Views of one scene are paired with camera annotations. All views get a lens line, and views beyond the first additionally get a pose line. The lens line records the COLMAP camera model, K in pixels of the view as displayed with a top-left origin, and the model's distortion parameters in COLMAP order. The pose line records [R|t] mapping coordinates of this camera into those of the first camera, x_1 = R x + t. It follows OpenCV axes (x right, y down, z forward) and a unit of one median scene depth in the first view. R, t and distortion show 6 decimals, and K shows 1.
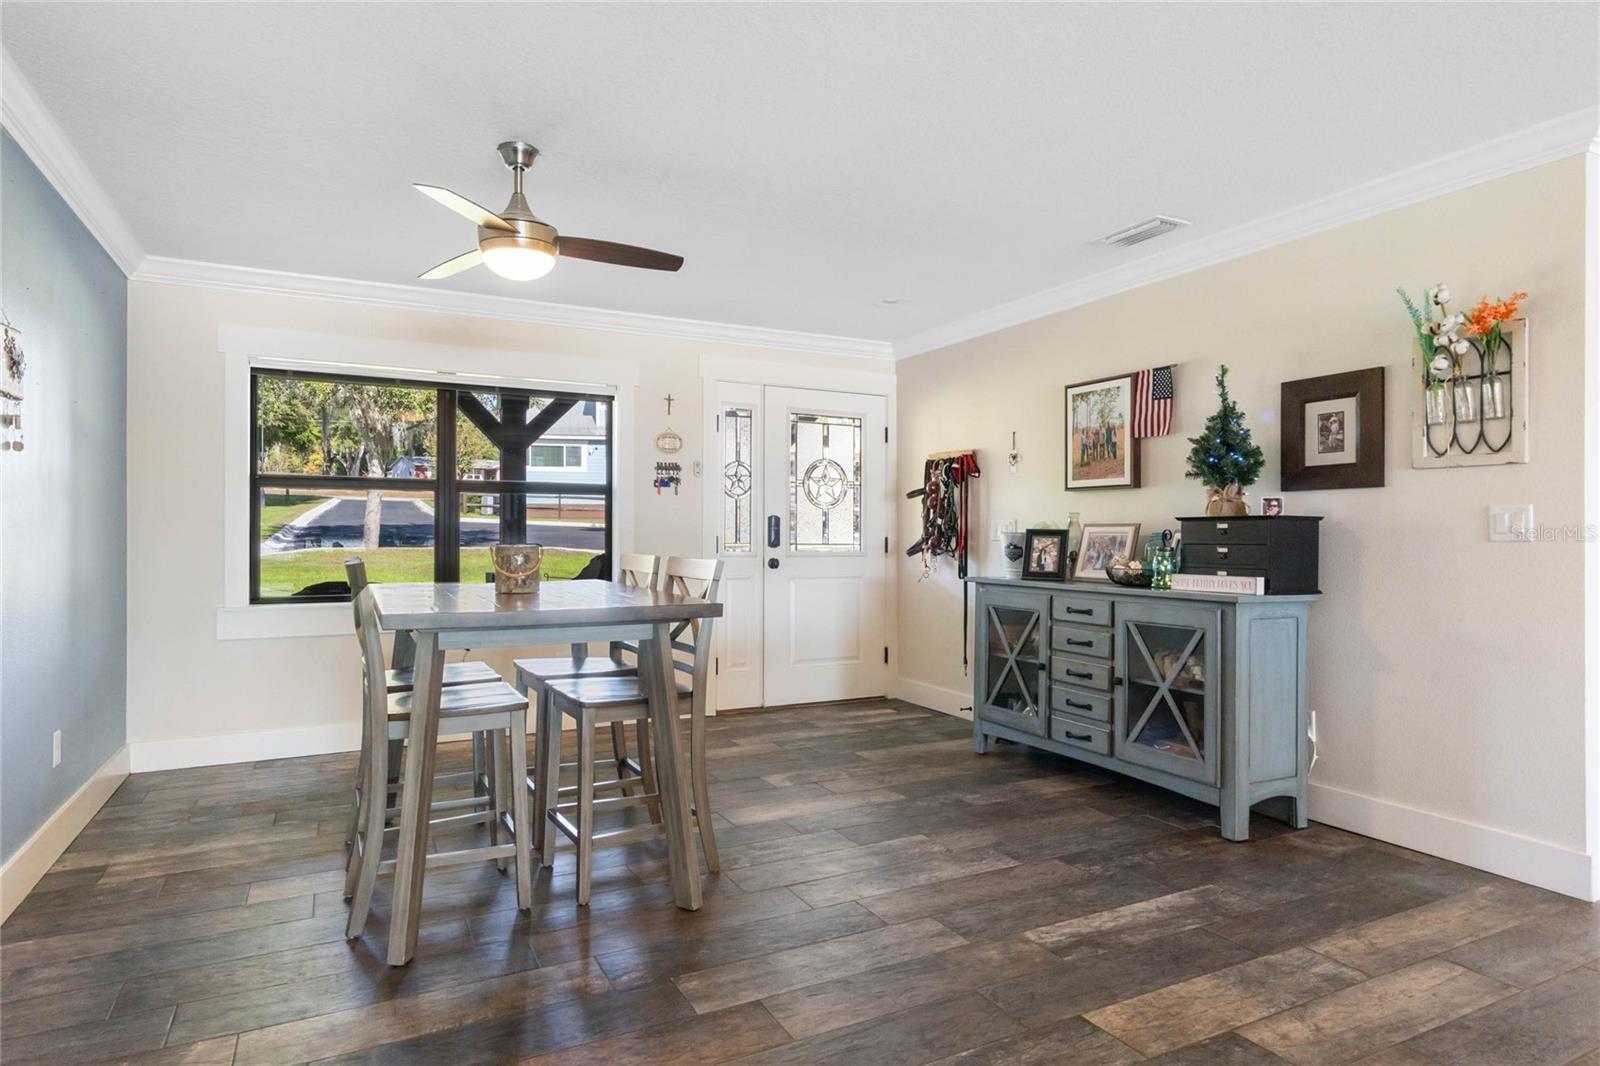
lens RADIAL K [[882.1, 0, 793.1], [0, 882.1, 532.9], [0, 0, 1]] dist [-0.005890, -0.000320]
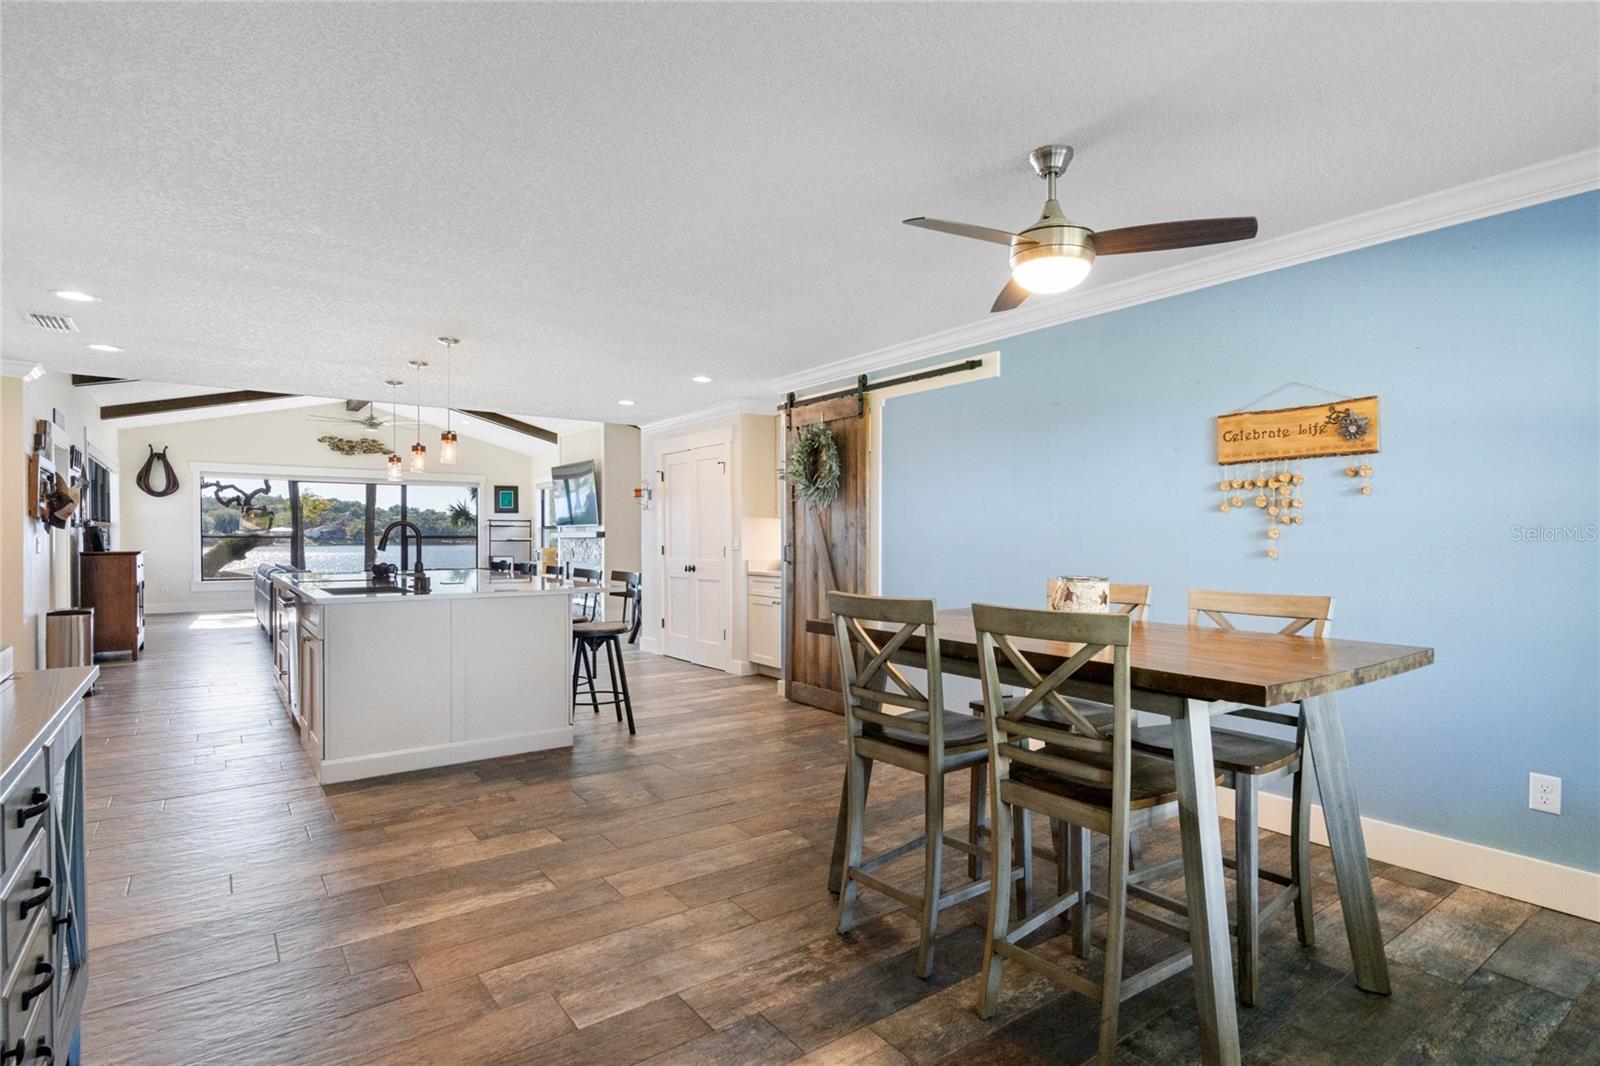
lens RADIAL K [[780.6, 0, 786.4], [0, 780.6, 545.4], [0, 0, 1]] dist [-0.000362, -0.000506]
pose [[-0.987937, -0.000324, -0.154856, 0.077389], [-0.002336, 0.999915, 0.012806, -0.024176], [0.154839, 0.013014, -0.987854, 1.468974]]
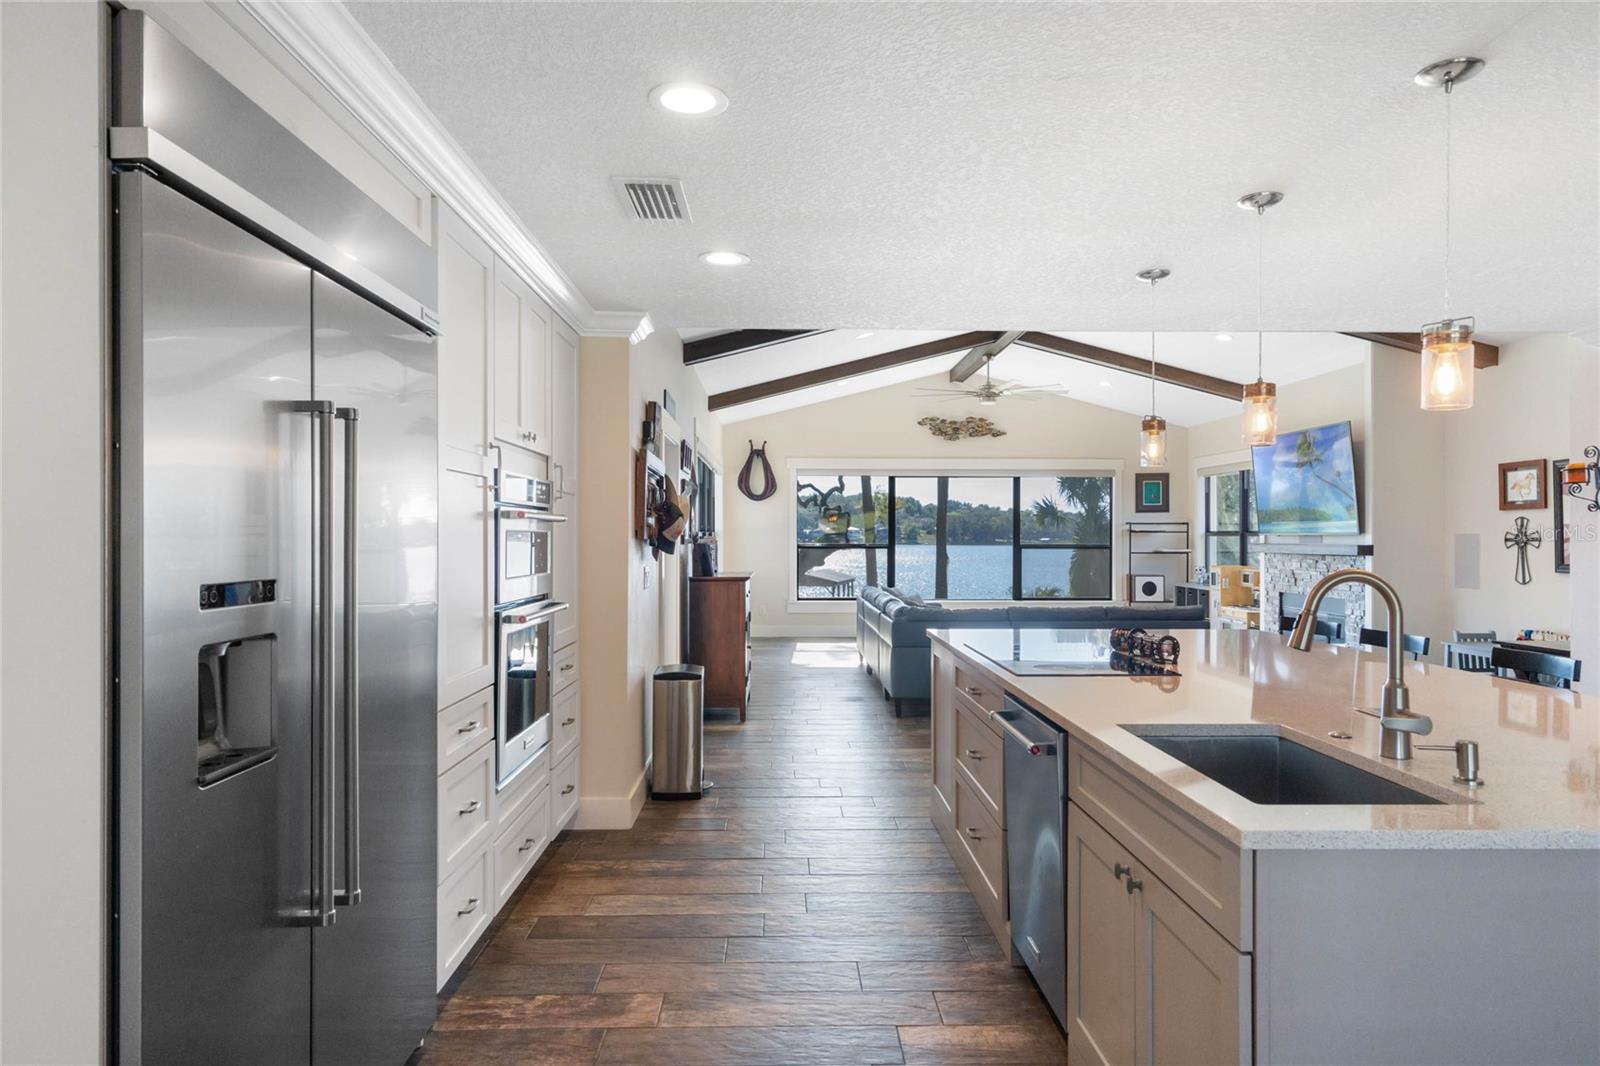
lens RADIAL K [[956.5, 0, 813.6], [0, 956.5, 536.6], [0, 0, 1]] dist [0.014479, -0.003040]
pose [[-0.900604, -0.002403, 0.434634, 0.531298], [-0.000851, 0.999993, 0.003765, -0.066934], [-0.434640, 0.003021, -0.900599, 0.782312]]
